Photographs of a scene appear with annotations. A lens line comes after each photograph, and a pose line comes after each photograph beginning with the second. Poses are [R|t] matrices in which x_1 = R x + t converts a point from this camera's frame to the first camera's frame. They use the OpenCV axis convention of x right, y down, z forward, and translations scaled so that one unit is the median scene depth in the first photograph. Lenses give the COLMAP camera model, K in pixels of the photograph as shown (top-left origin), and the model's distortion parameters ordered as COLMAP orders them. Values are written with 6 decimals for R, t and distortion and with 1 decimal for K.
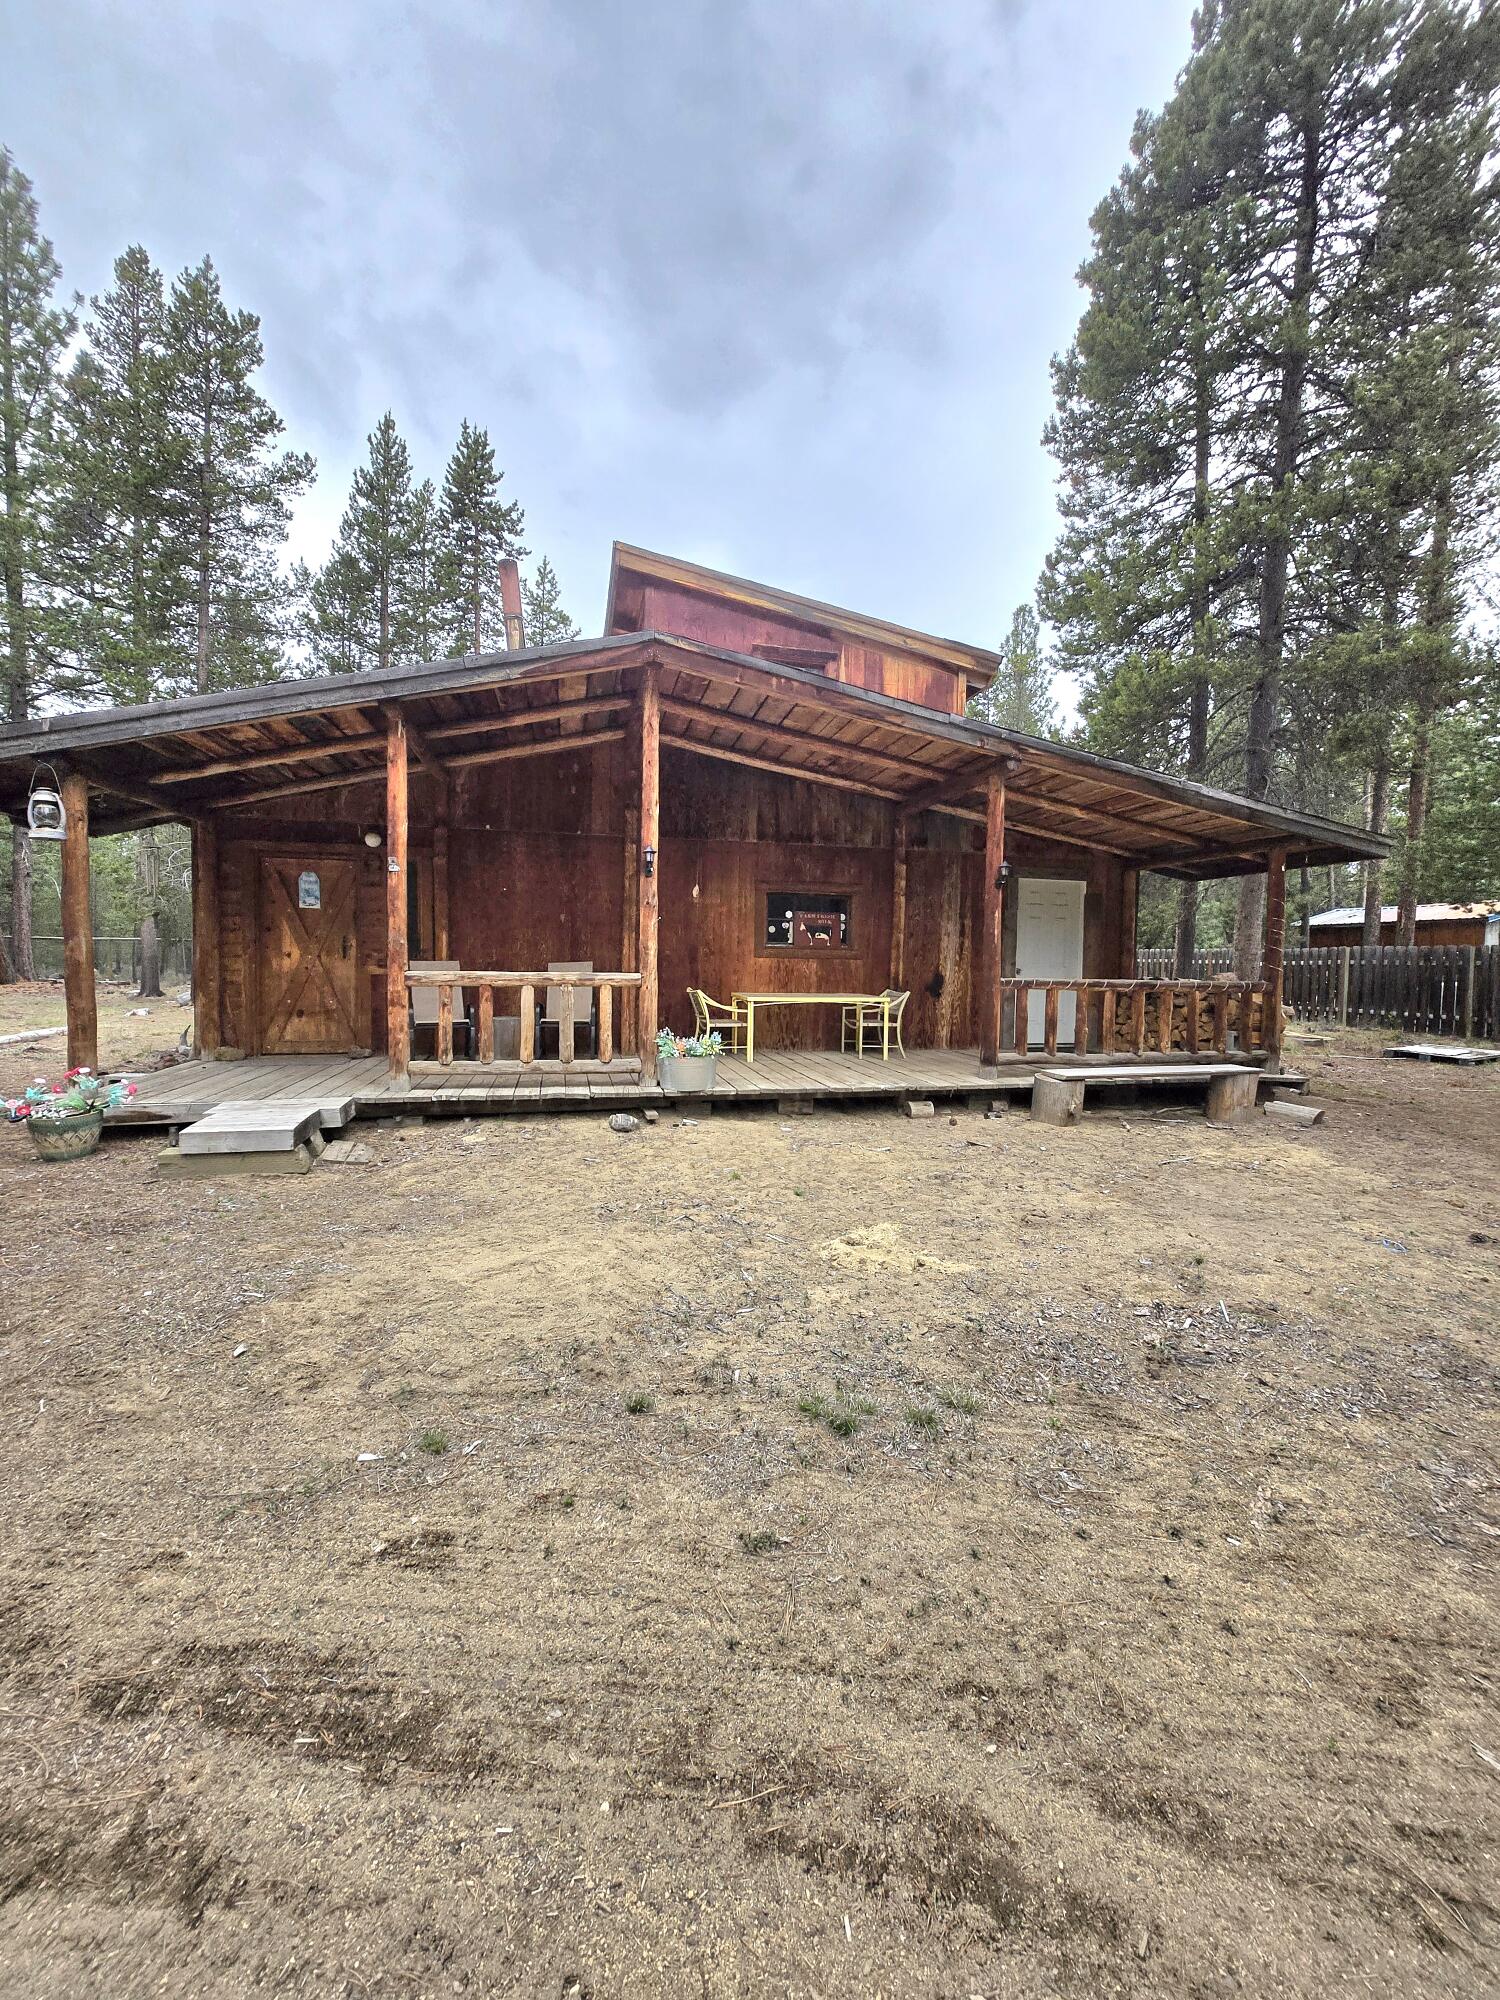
lens RADIAL K [[783.5, 0, 742.6], [0, 783.5, 997.4], [0, 0, 1]] dist [0.001033, 0.000205]
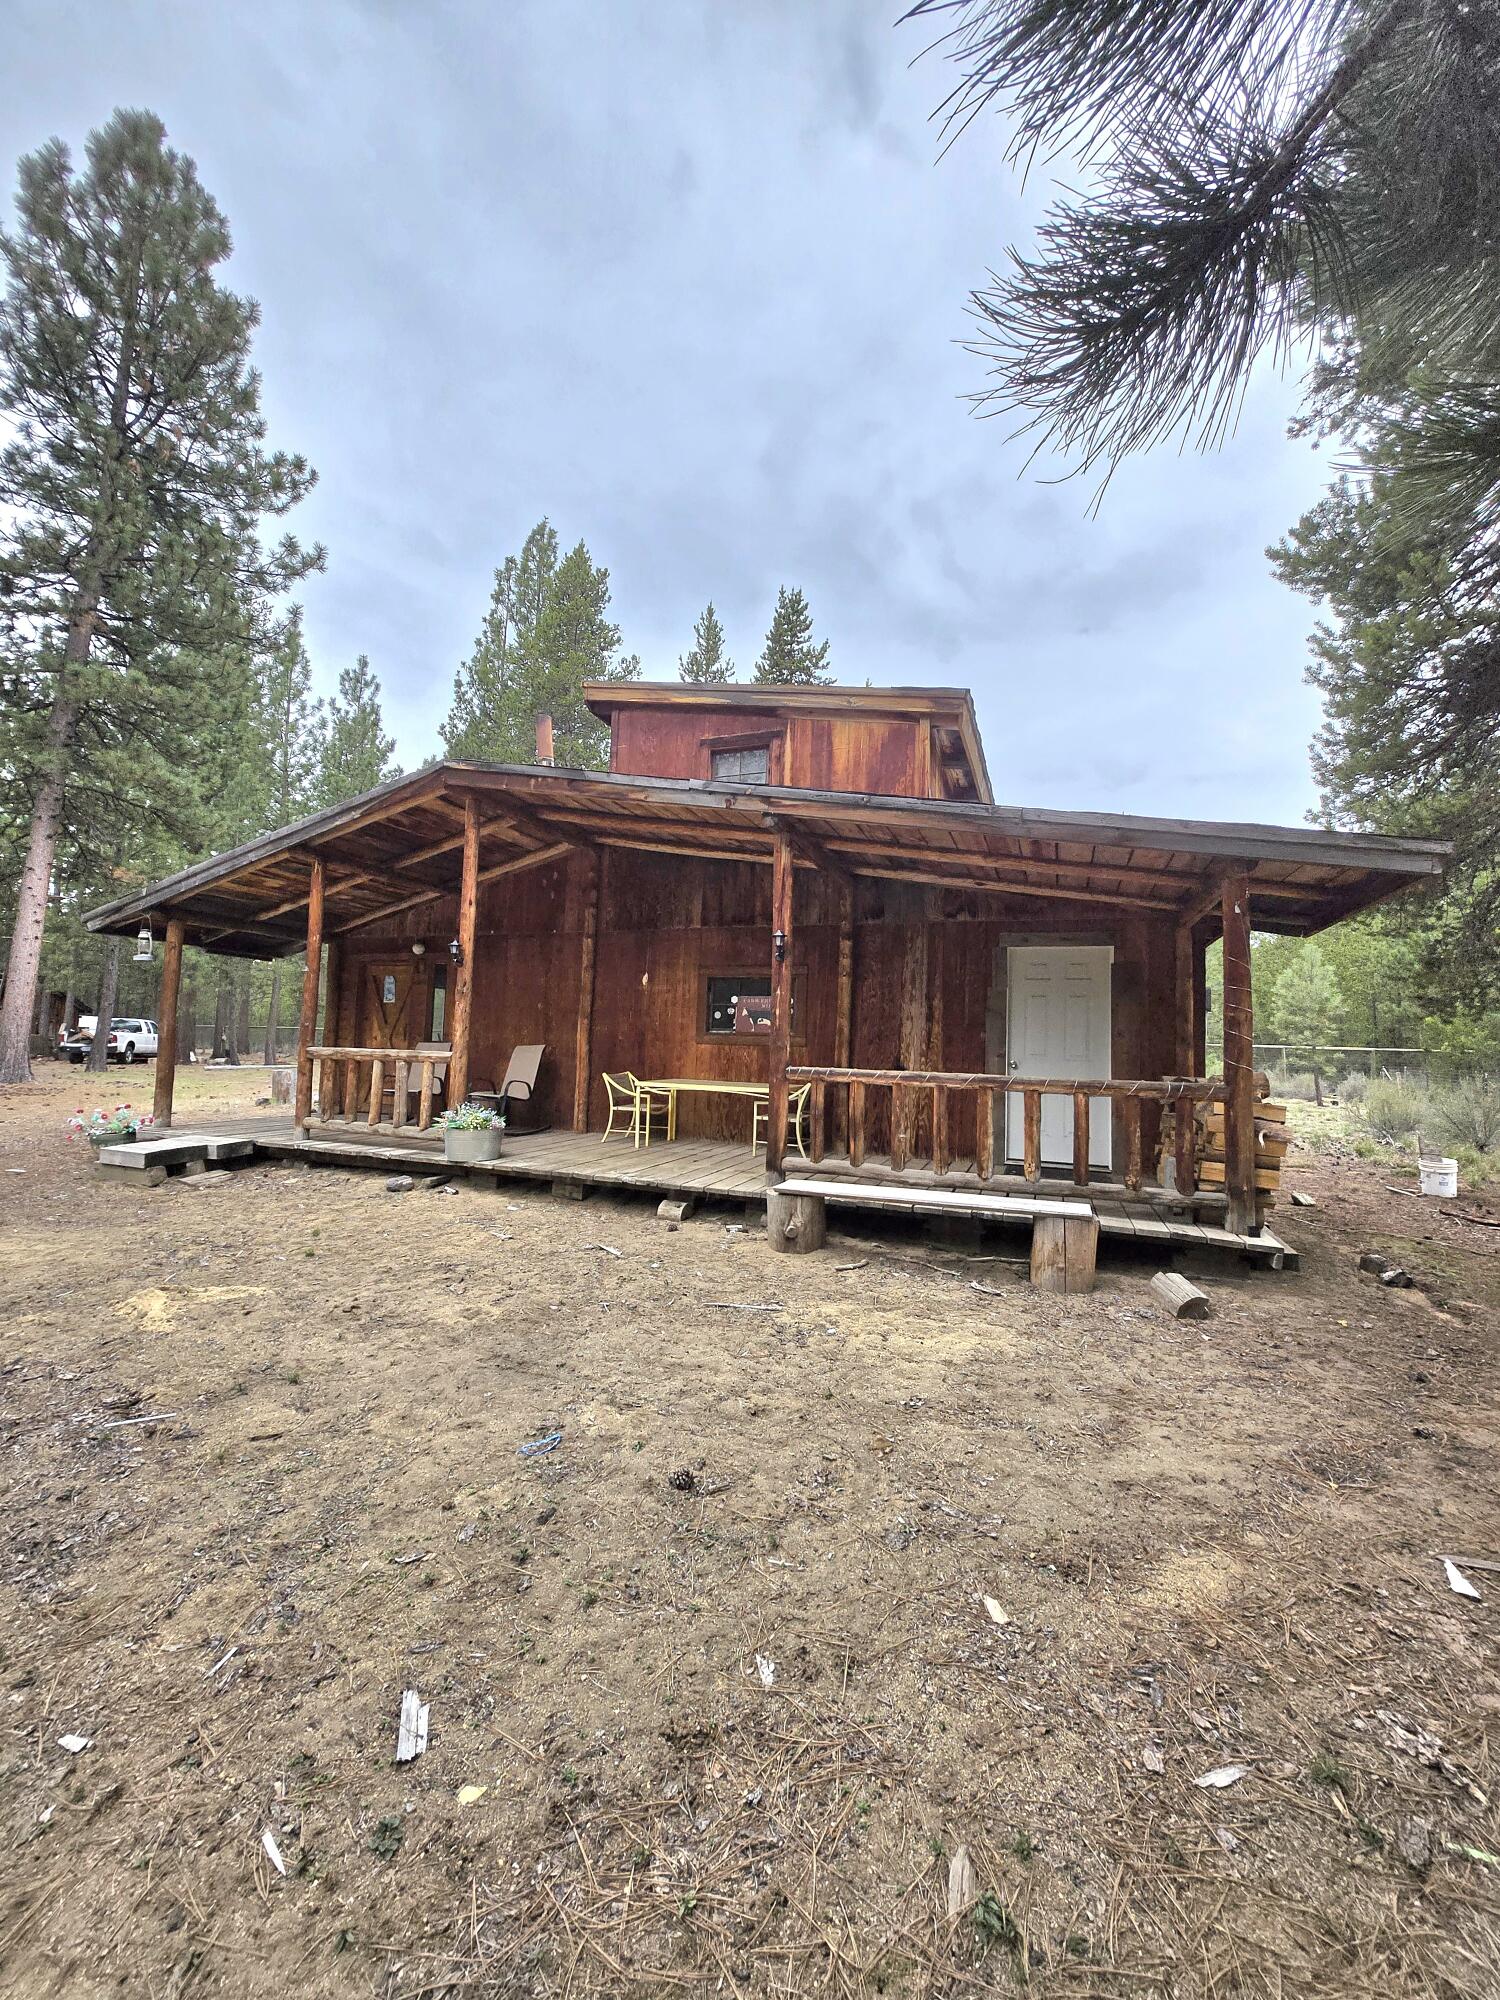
lens RADIAL K [[783.5, 0, 742.6], [0, 783.5, 997.4], [0, 0, 1]] dist [0.001033, 0.000205]
pose [[0.833668, -0.024534, -0.551721, 0.607715], [-0.044481, 0.992784, -0.111360, -0.001532], [0.550472, 0.117378, 0.826561, 0.212554]]
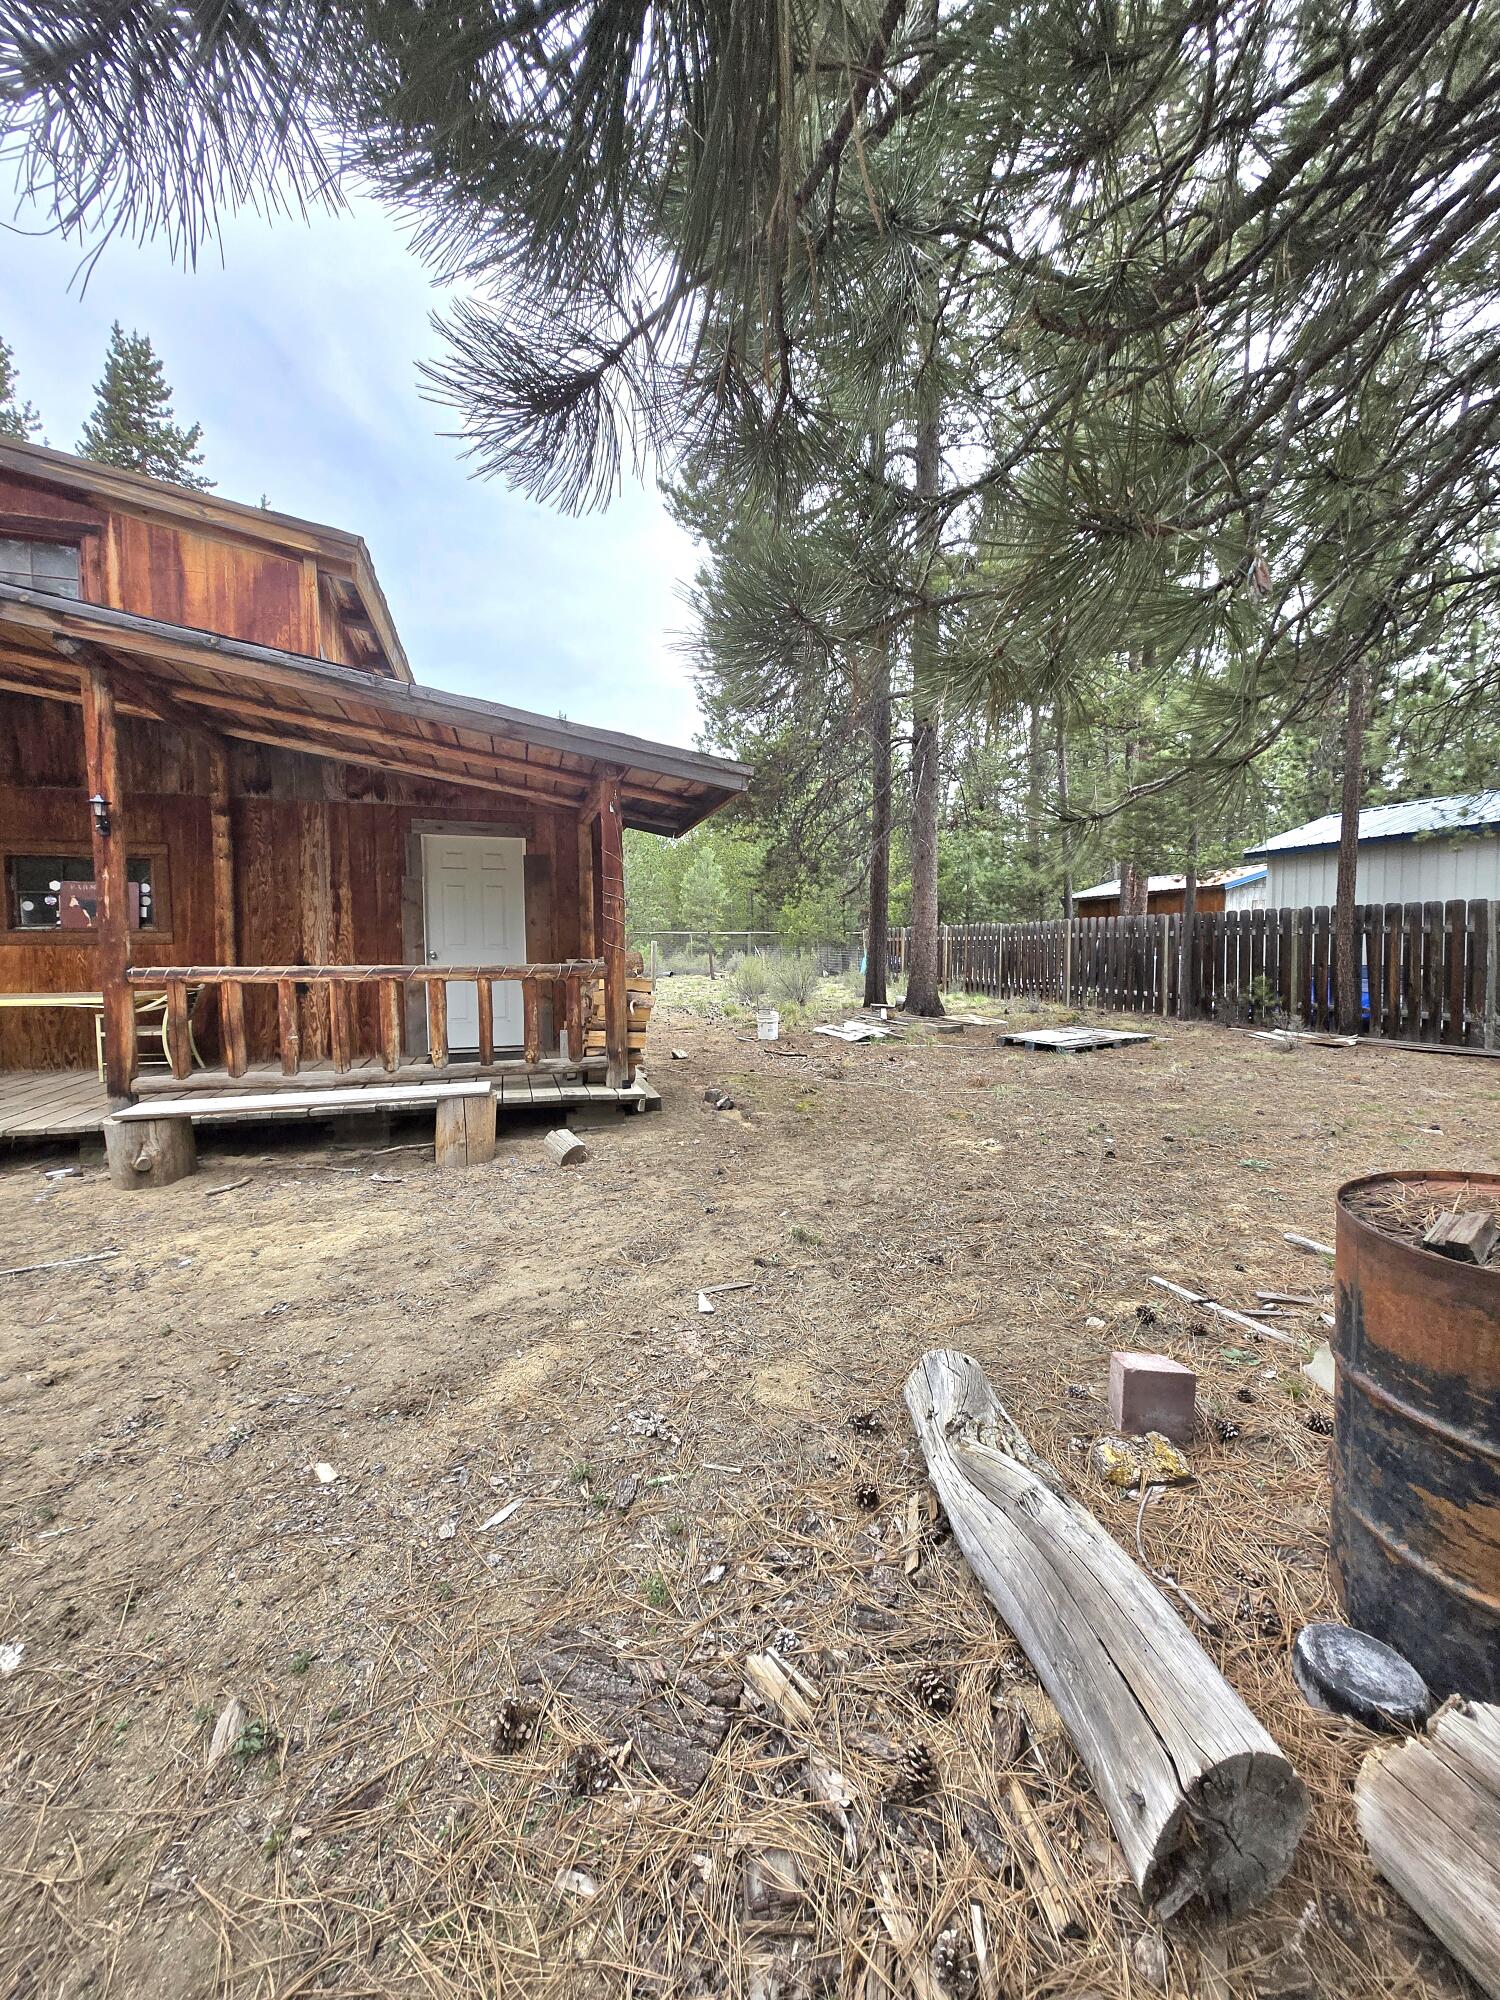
lens RADIAL K [[780.4, 0, 769.0], [0, 780.4, 996.6], [0, 0, 1]] dist [0.001627, -0.000152]
pose [[0.996519, -0.027078, 0.078851, 0.674718], [0.025970, 0.999549, 0.015046, 0.004376], [-0.079223, -0.012946, 0.996773, 0.220141]]
